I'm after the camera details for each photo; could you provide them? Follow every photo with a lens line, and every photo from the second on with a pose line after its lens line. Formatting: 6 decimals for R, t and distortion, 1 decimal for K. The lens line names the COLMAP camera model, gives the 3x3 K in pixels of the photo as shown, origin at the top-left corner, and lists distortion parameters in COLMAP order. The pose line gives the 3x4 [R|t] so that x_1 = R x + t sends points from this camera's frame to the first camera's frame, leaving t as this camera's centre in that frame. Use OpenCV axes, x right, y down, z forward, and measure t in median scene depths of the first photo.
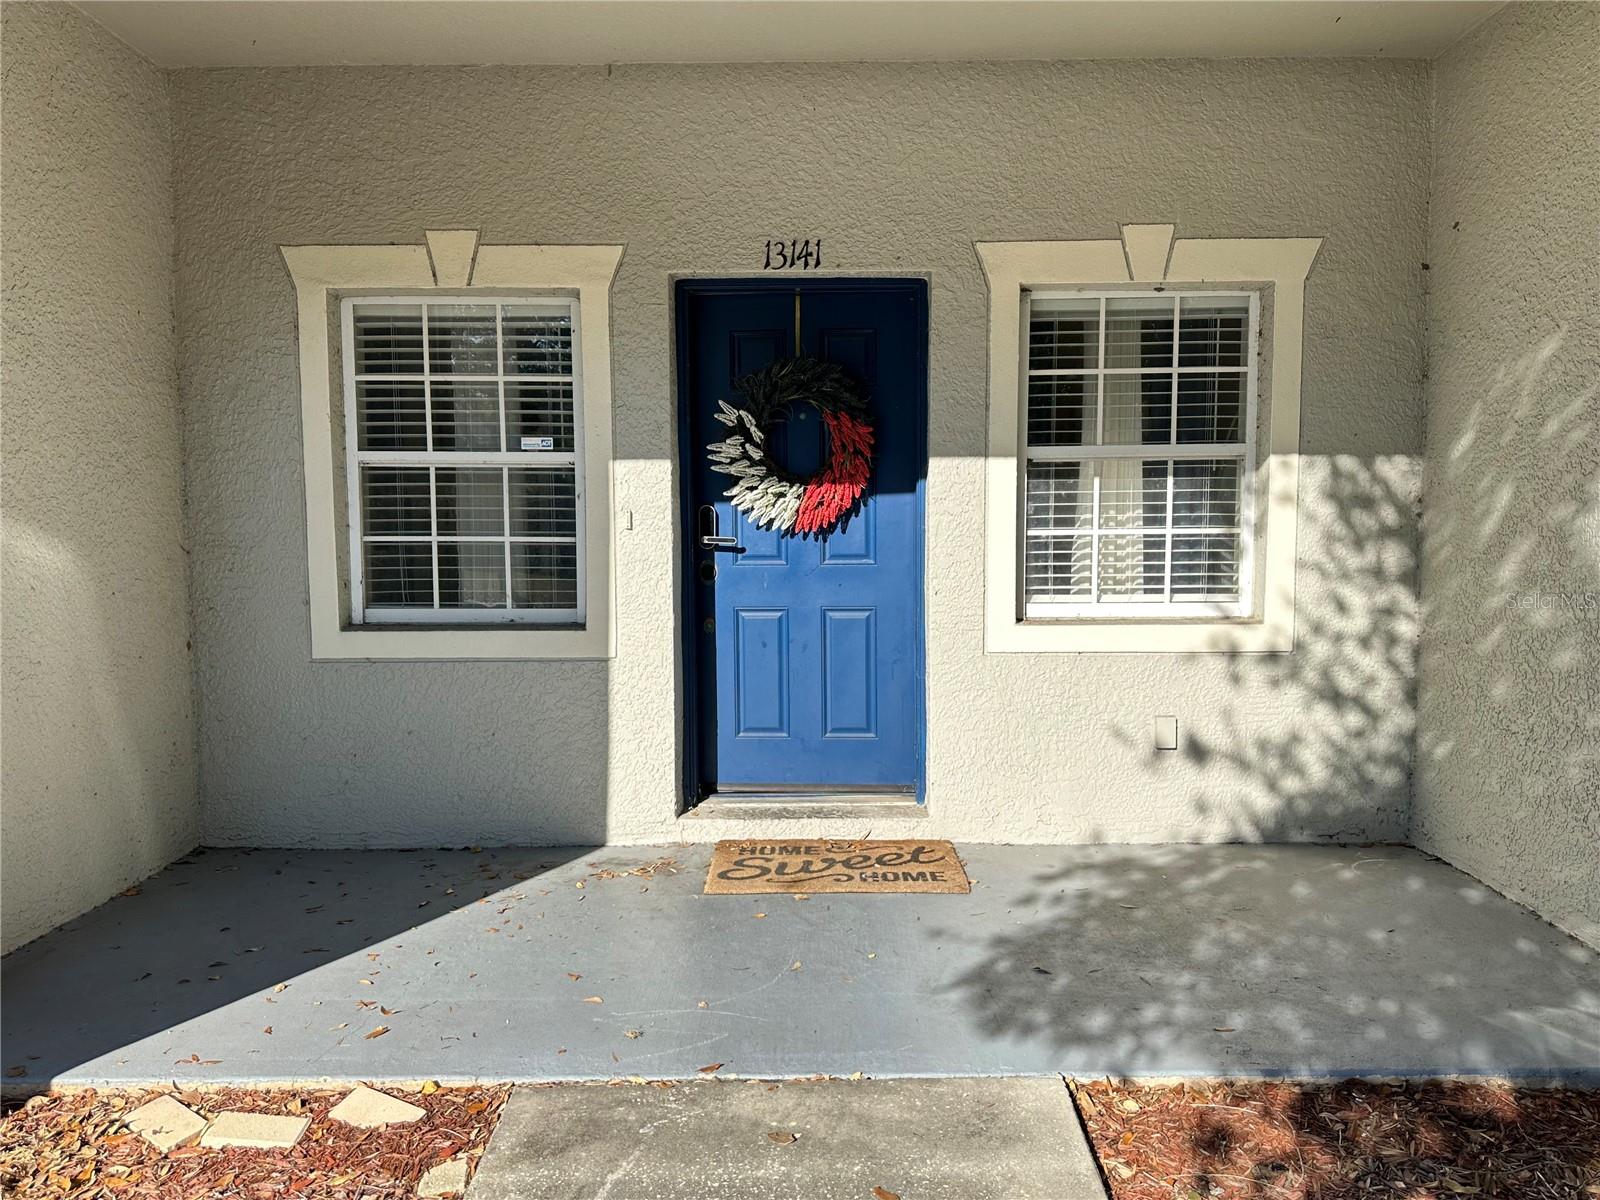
lens RADIAL K [[1106.0, 0, 803.2], [0, 1106.0, 619.2], [0, 0, 1]] dist [0.038327, -0.032640]
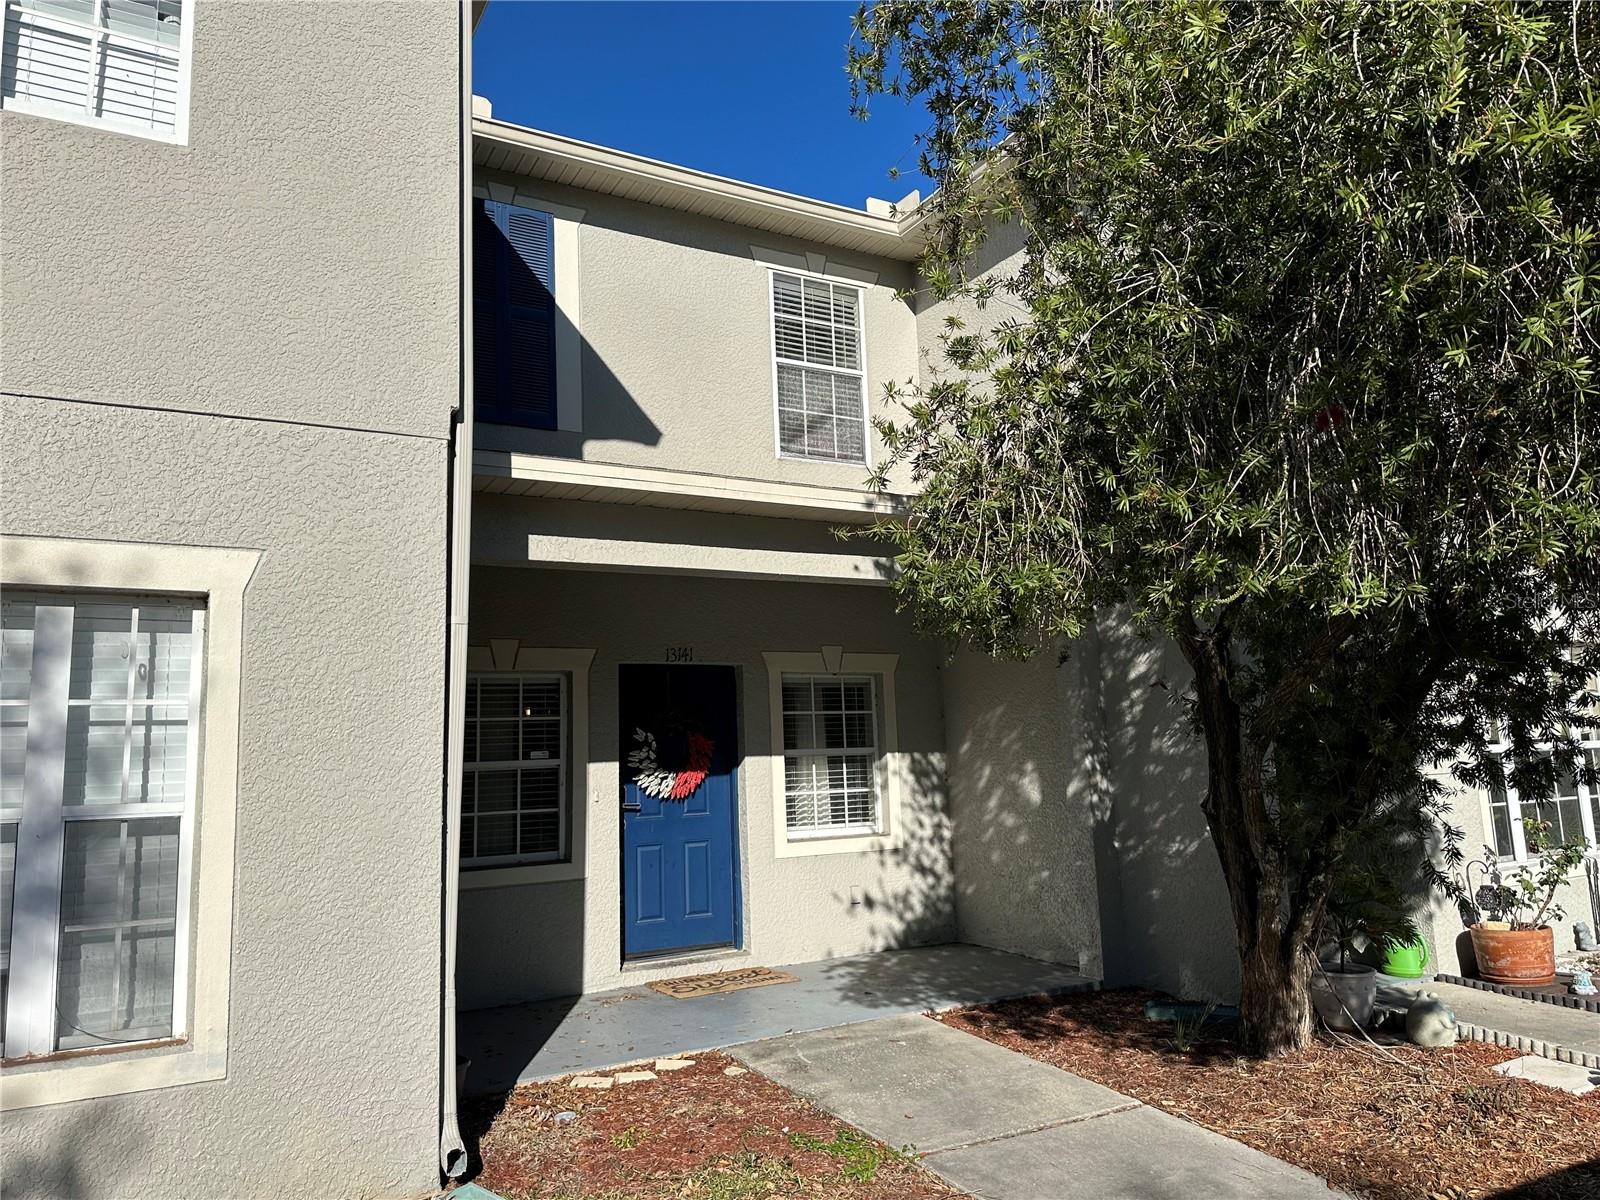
lens RADIAL K [[1106.0, 0, 772.9], [0, 1106.0, 615.5], [0, 0, 1]] dist [0.038327, -0.032640]
pose [[0.874015, 0.037414, 0.484457, -0.775434], [0.075721, 0.974363, -0.211857, 0.025908], [-0.479963, 0.221850, 0.848774, -0.710753]]
